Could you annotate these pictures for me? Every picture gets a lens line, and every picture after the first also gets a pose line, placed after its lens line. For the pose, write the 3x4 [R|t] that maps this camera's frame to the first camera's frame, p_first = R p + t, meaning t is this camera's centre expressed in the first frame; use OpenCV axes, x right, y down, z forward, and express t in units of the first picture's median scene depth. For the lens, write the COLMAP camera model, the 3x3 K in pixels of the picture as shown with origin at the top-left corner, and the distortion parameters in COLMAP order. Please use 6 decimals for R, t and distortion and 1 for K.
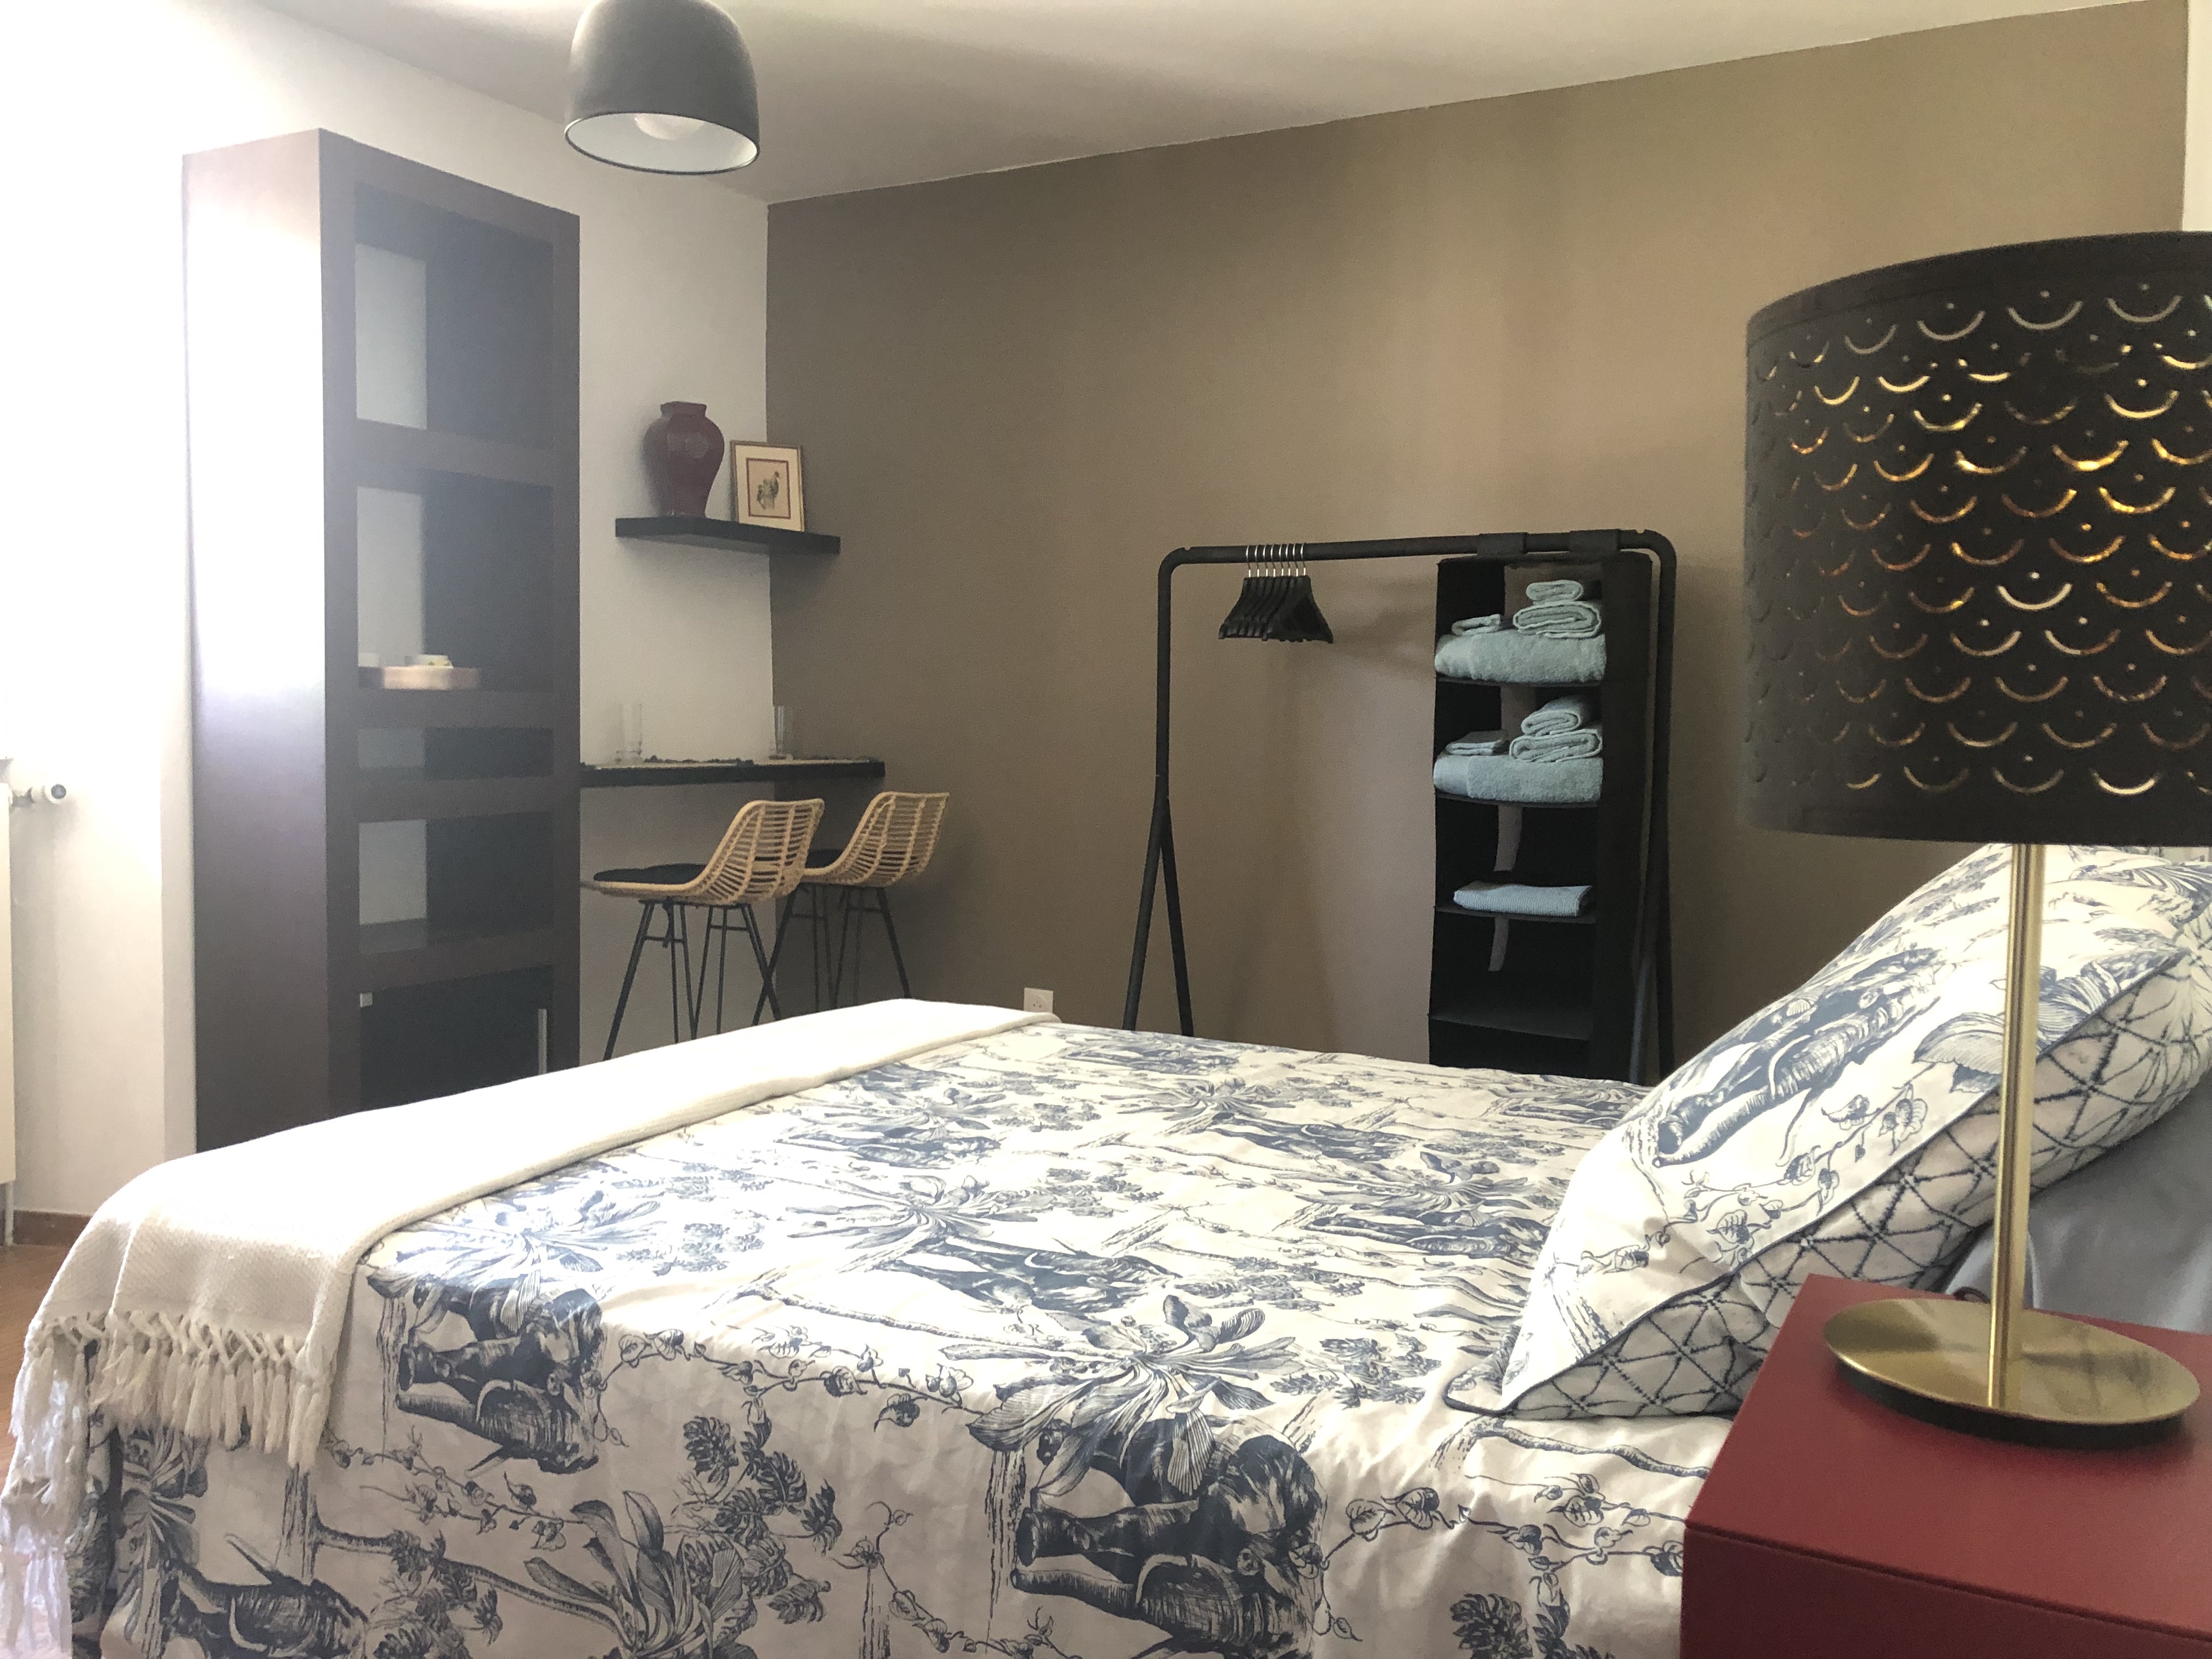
lens RADIAL K [[1819.6, 0, 1106.0], [0, 1819.6, 829.5], [0, 0, 1]] dist [0.011284, -0.000372]
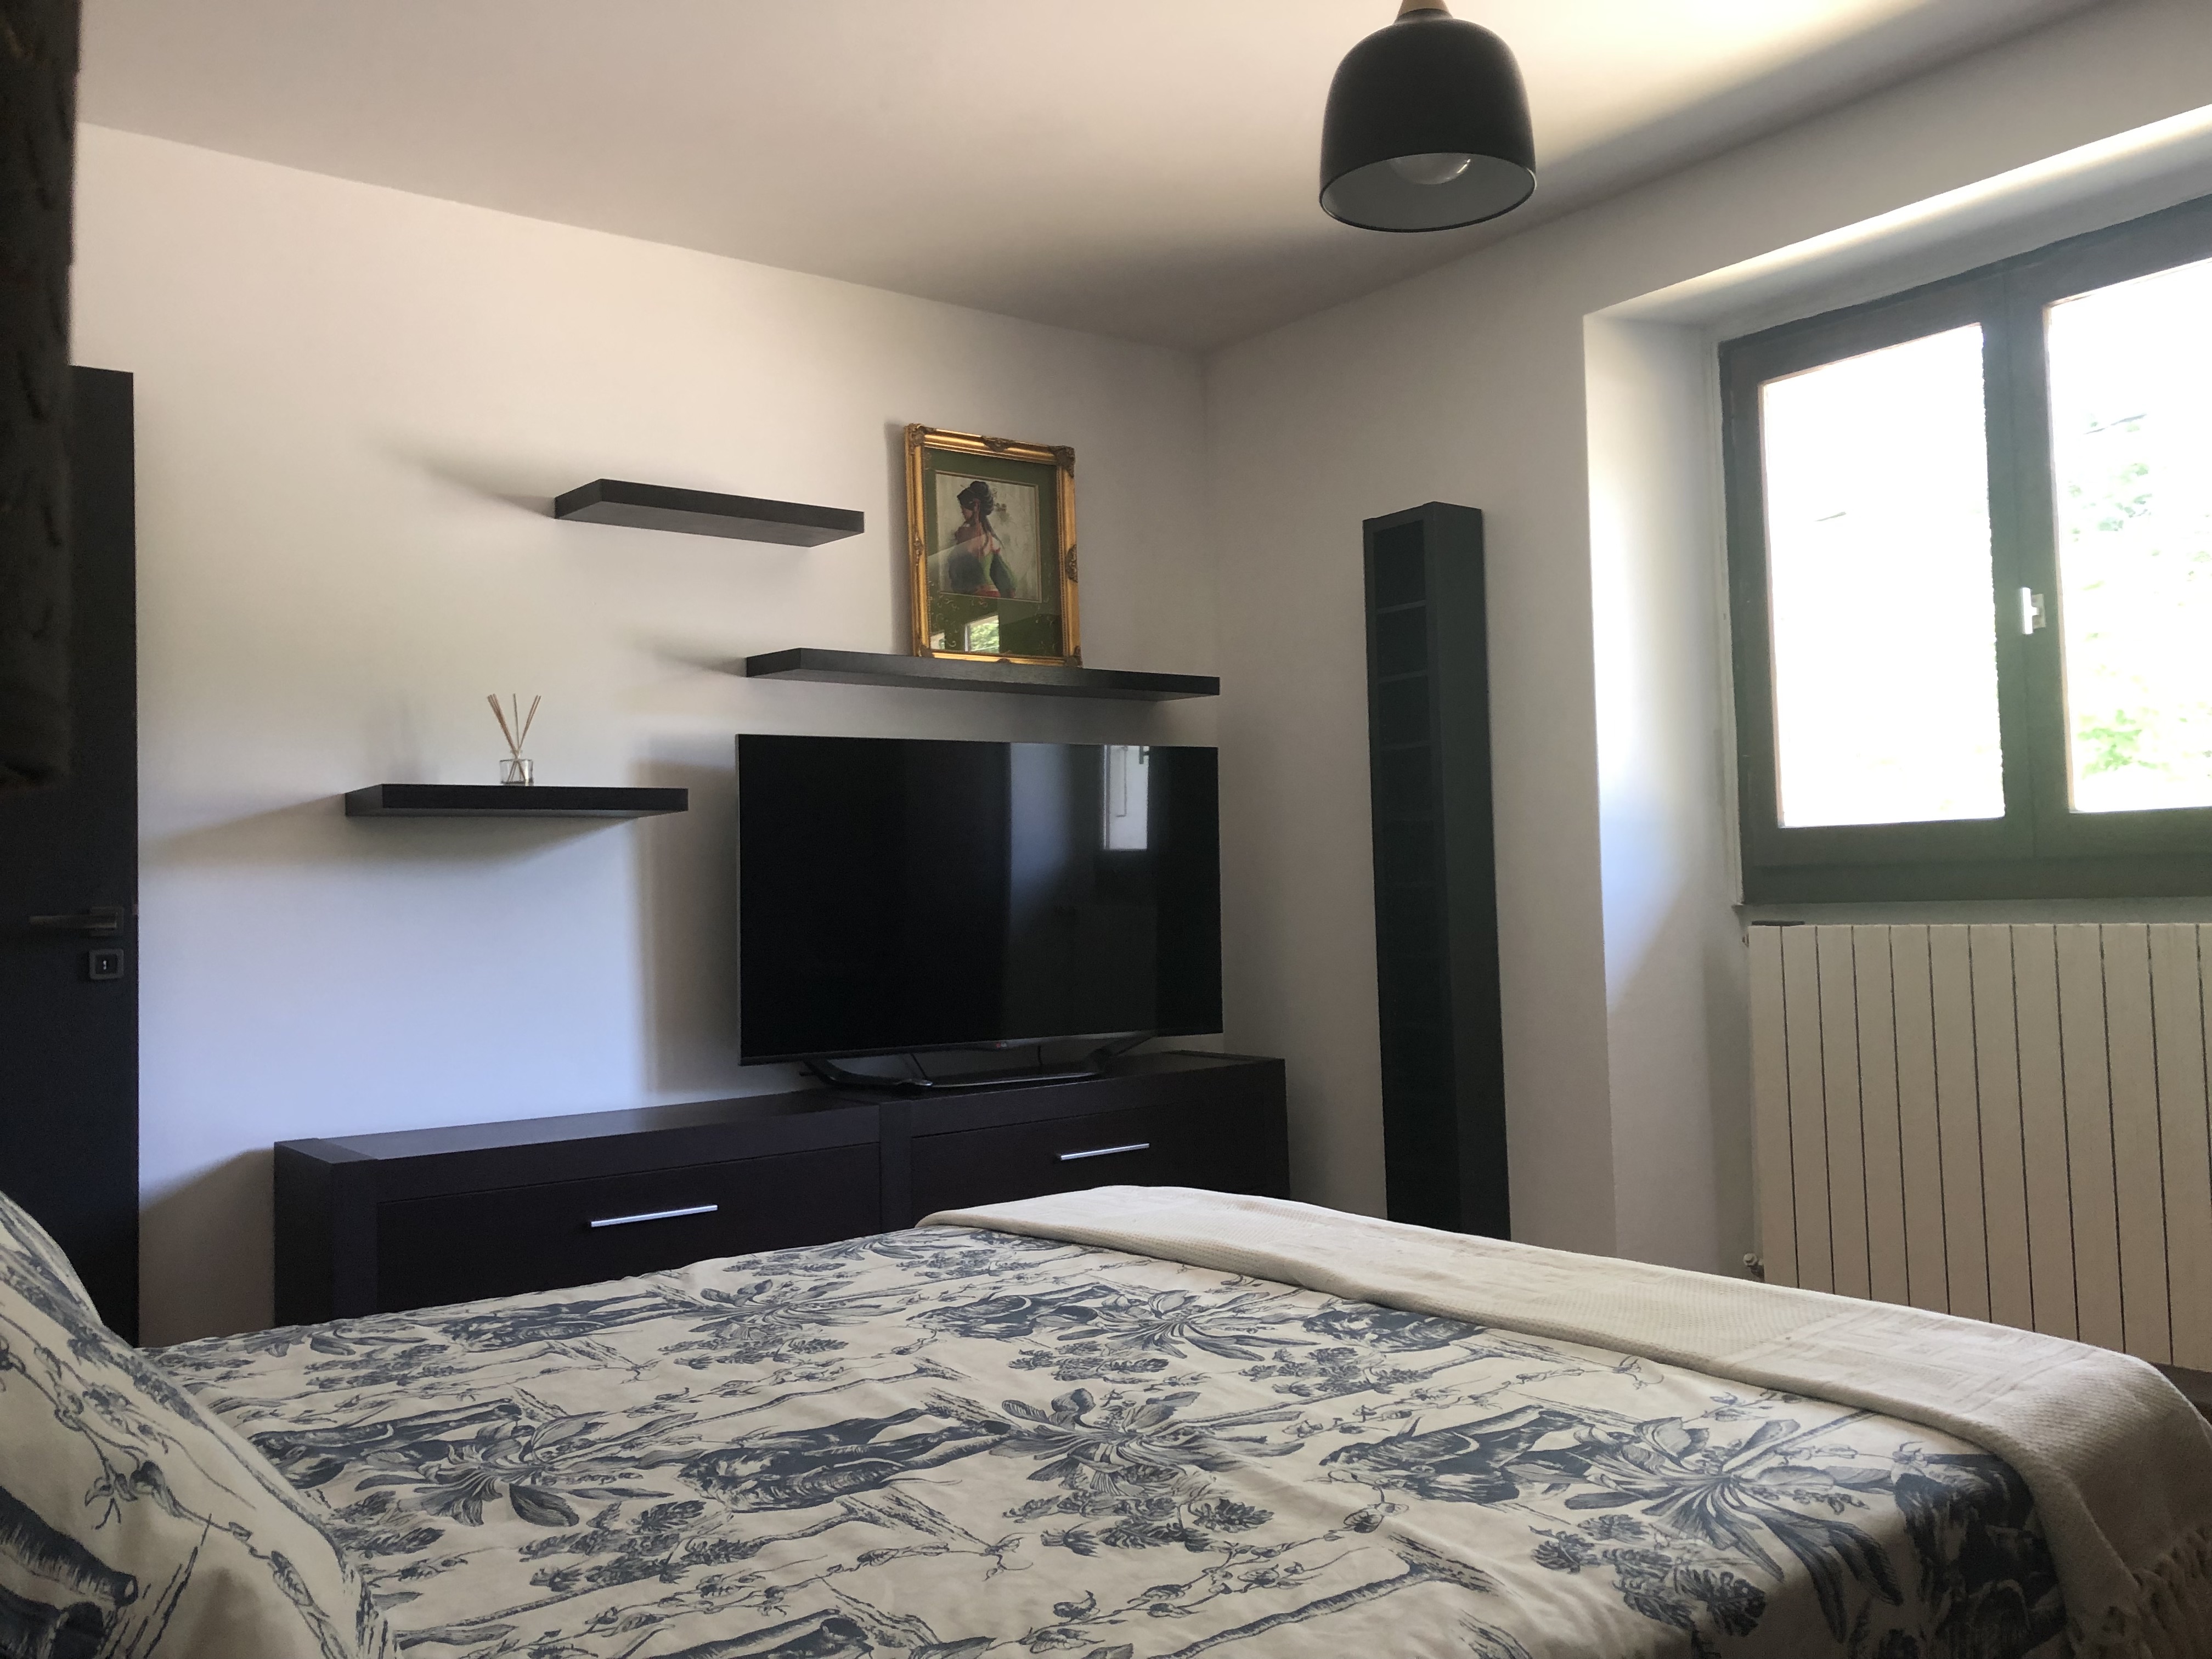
lens RADIAL K [[1822.4, 0, 1104.3], [0, 1822.4, 839.5], [0, 0, 1]] dist [0.028917, -0.007459]
pose [[-0.414913, -0.028853, -0.909403, 0.694793], [-0.038528, 0.999158, -0.014122, -0.043731], [0.909045, 0.029178, -0.415676, 1.436689]]
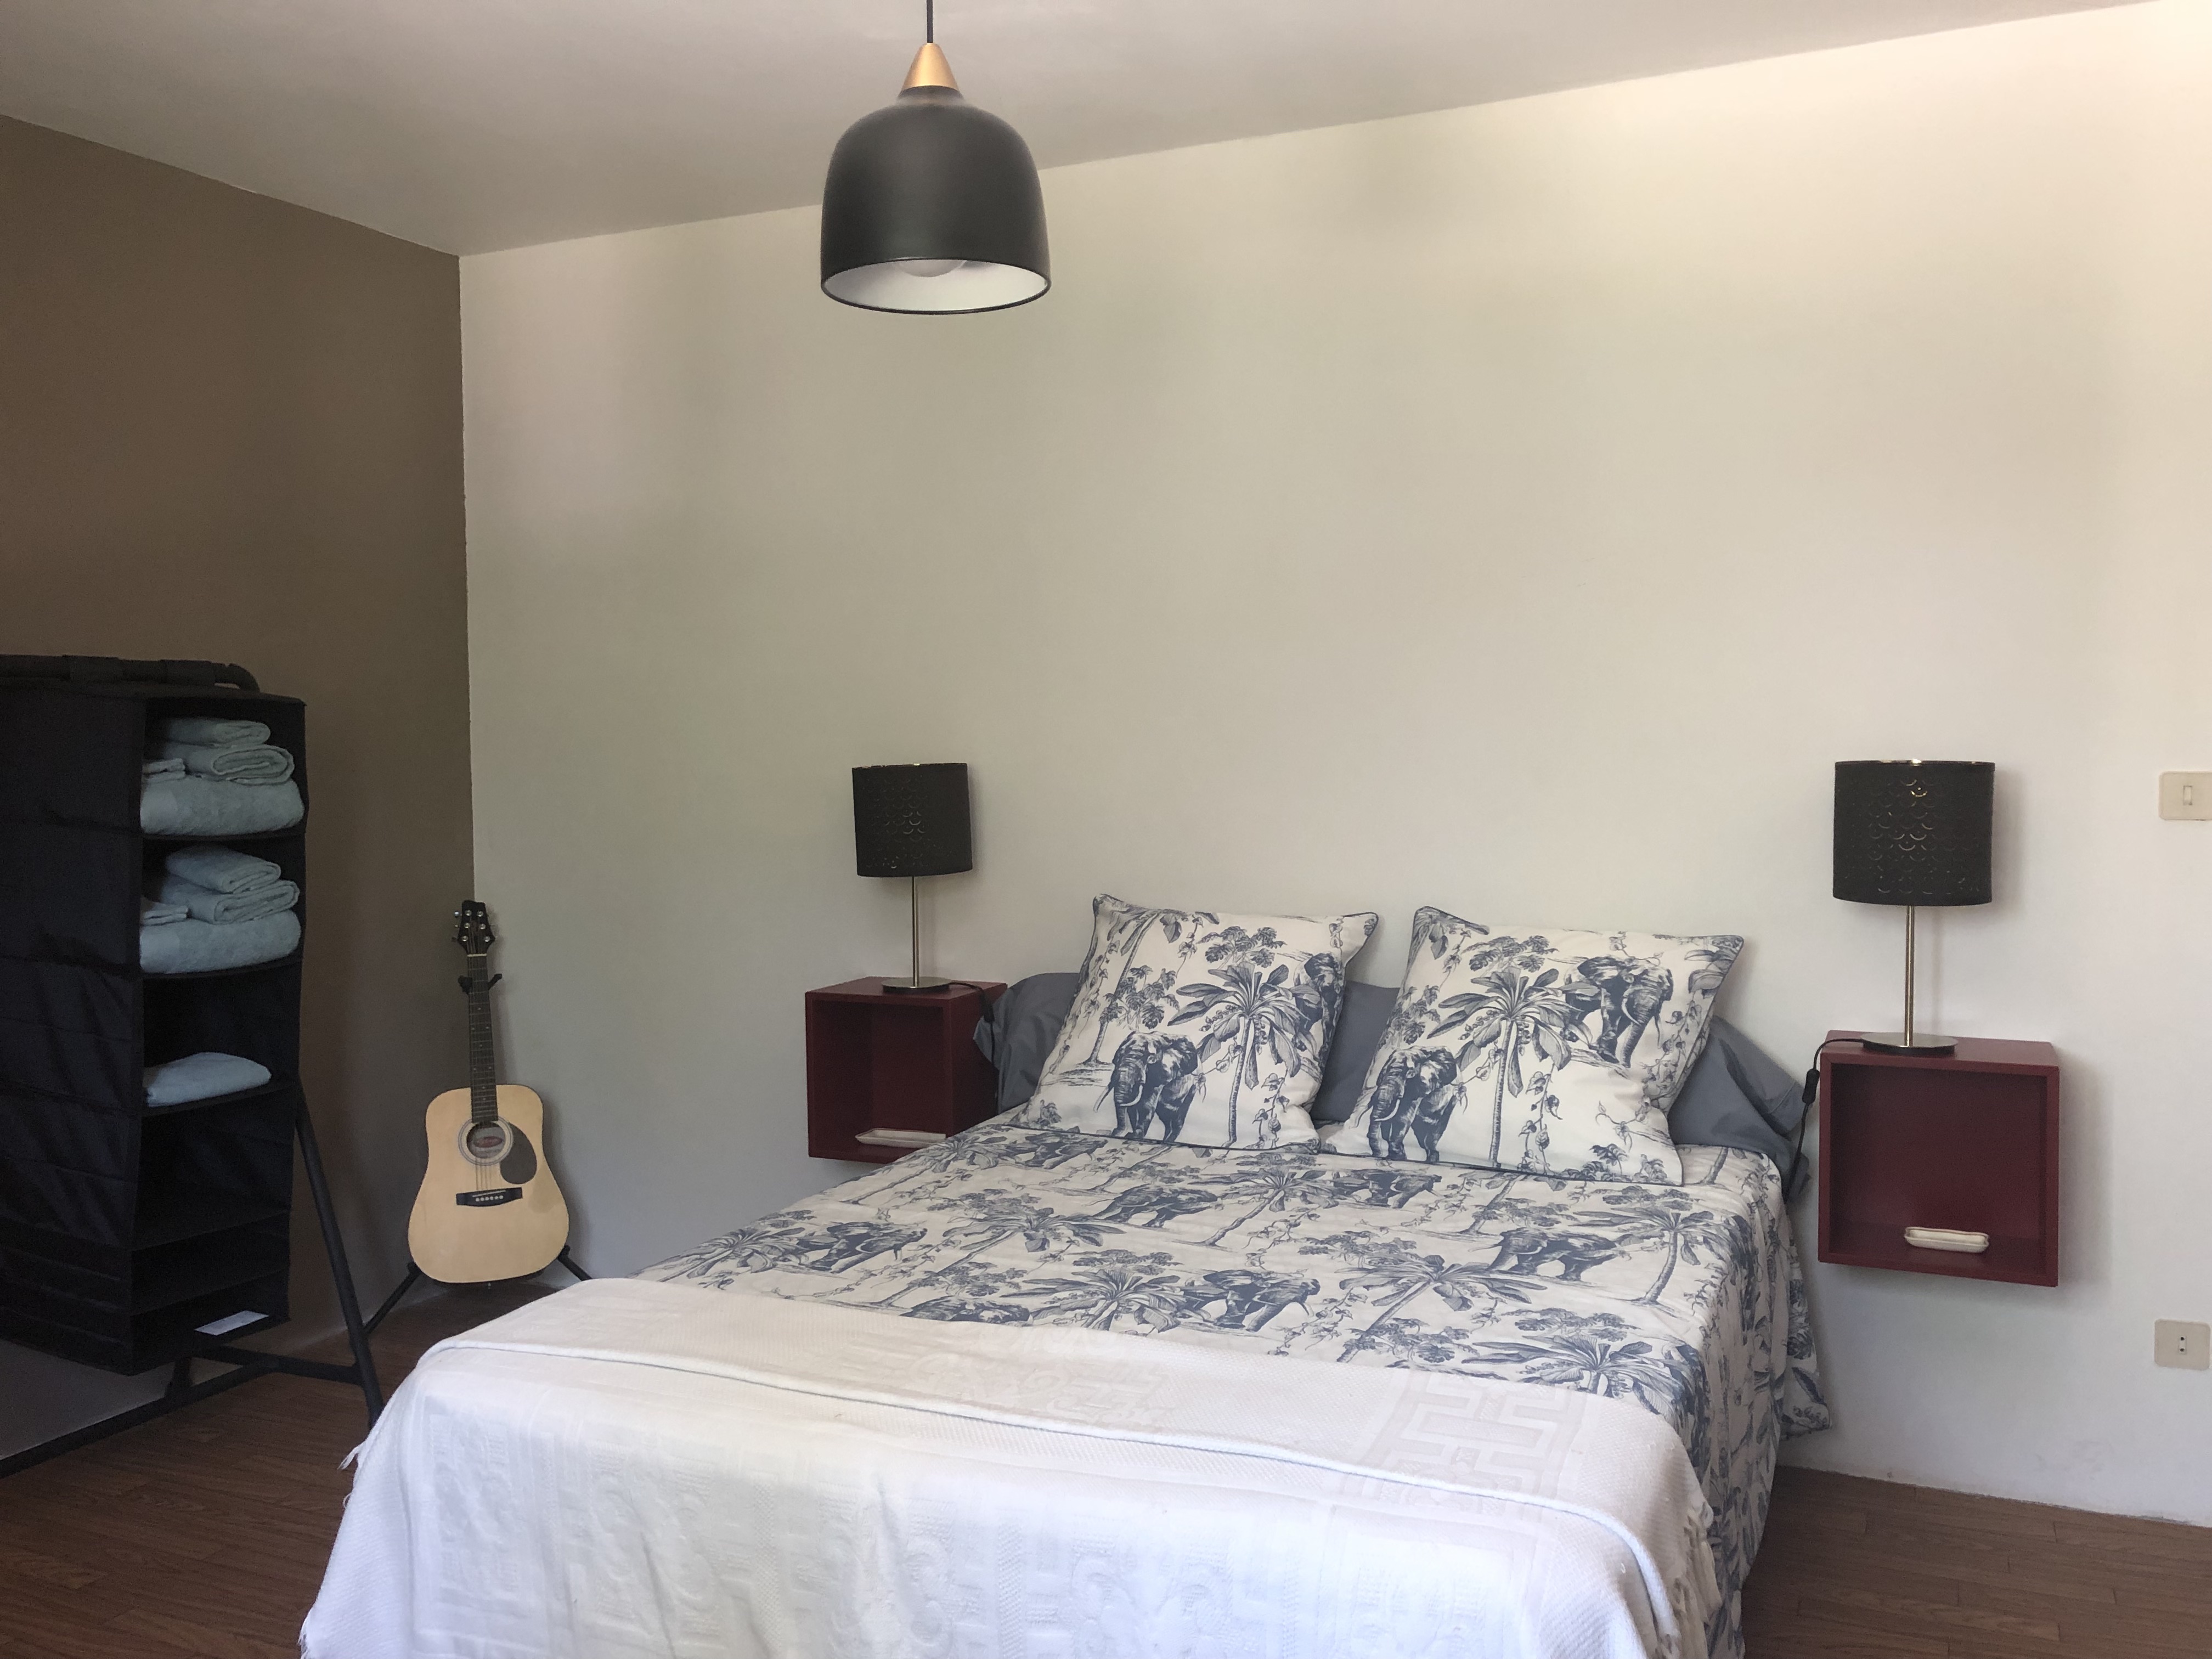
lens RADIAL K [[1819.6, 0, 1106.0], [0, 1819.6, 829.5], [0, 0, 1]] dist [0.011284, -0.000372]
pose [[-0.065651, -0.066098, 0.995651, -1.556385], [0.072634, 0.994840, 0.070834, -0.263757], [-0.995196, 0.076969, -0.060511, 1.424861]]
